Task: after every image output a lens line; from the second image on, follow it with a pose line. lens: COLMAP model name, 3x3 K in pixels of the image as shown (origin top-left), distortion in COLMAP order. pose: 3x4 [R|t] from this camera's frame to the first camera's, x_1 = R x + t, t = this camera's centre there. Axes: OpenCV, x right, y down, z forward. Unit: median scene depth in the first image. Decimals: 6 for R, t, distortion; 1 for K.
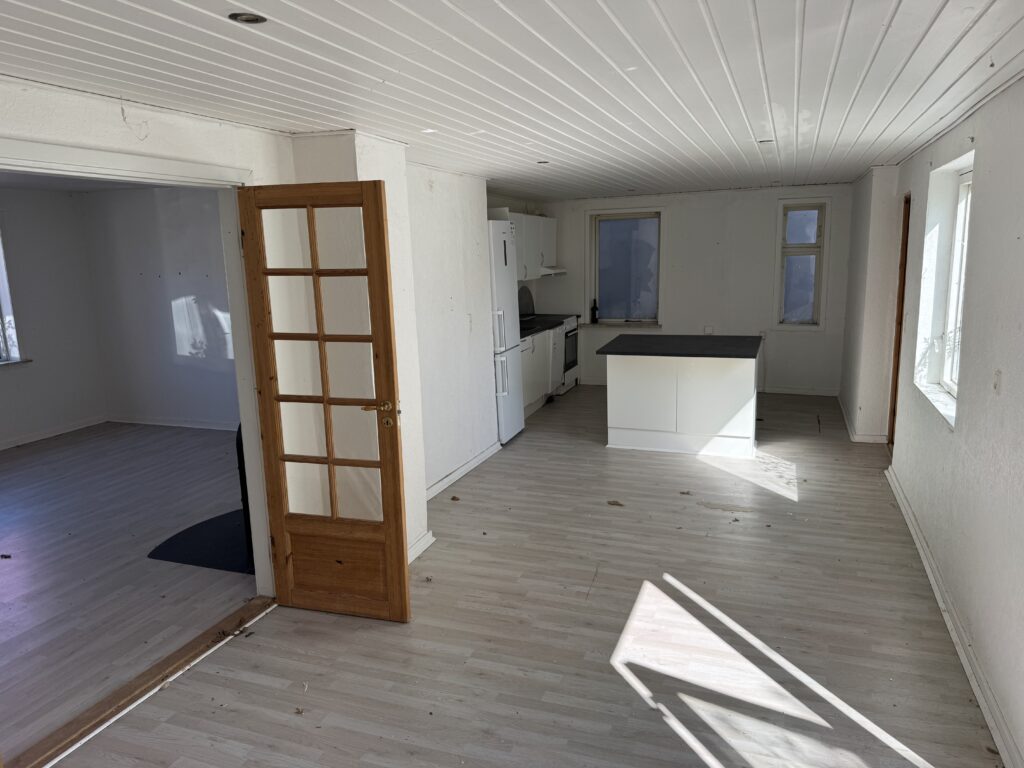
lens RADIAL K [[721.9, 0, 515.5], [0, 721.9, 384.7], [0, 0, 1]] dist [-0.008079, 0.000727]
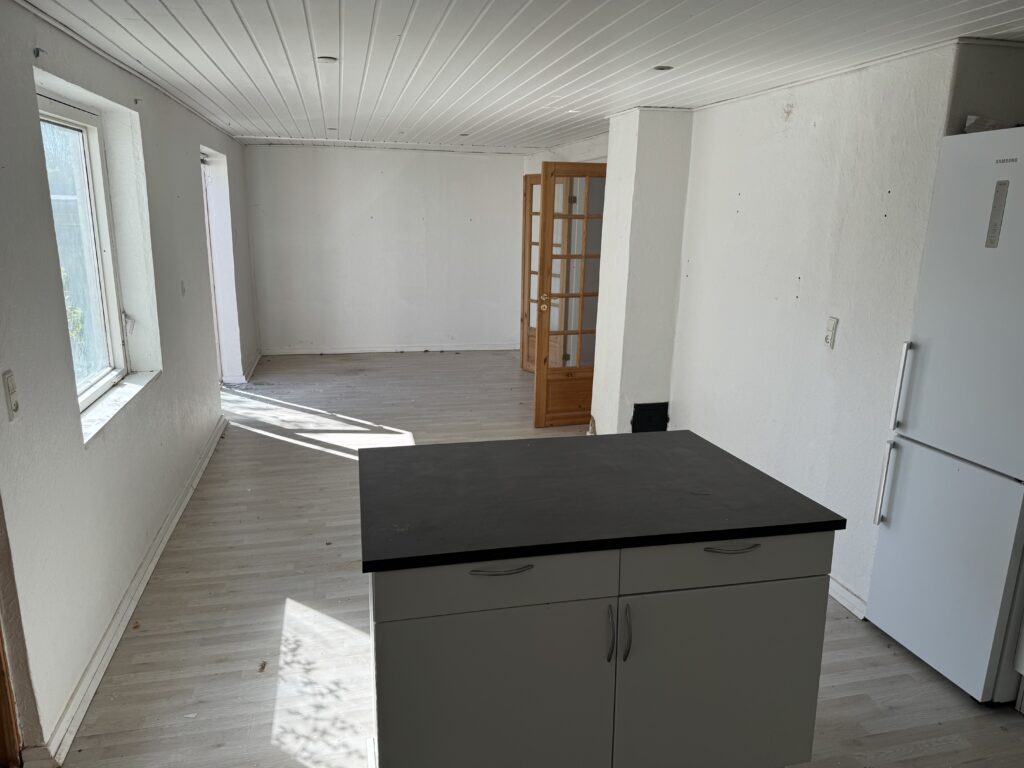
lens RADIAL K [[721.9, 0, 510.2], [0, 721.9, 386.0], [0, 0, 1]] dist [-0.008079, 0.000727]
pose [[-0.834661, 0.148893, -0.530256, 0.539447], [-0.095037, 0.909388, 0.404946, -0.295432], [0.542502, 0.388387, -0.744880, 1.519265]]
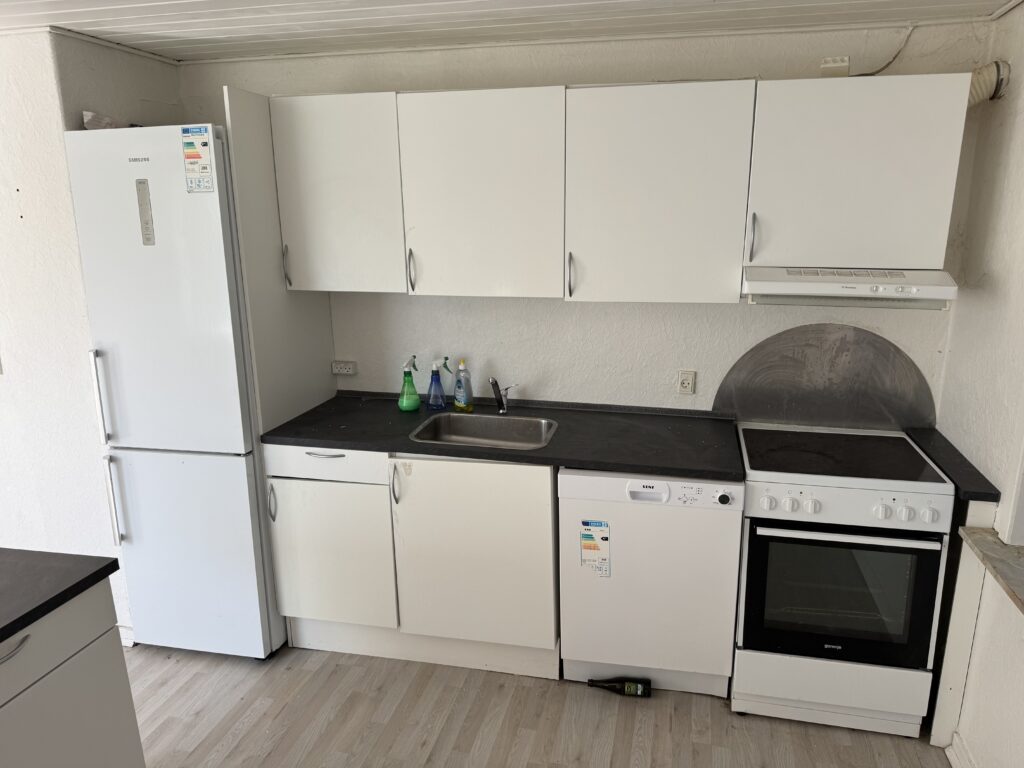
lens RADIAL K [[721.9, 0, 514.3], [0, 721.9, 386.2], [0, 0, 1]] dist [-0.008079, 0.000727]
pose [[0.114858, 0.264228, -0.957597, 0.524596], [-0.184873, 0.952821, 0.240736, -0.287496], [0.976027, 0.149383, 0.158288, 1.477395]]
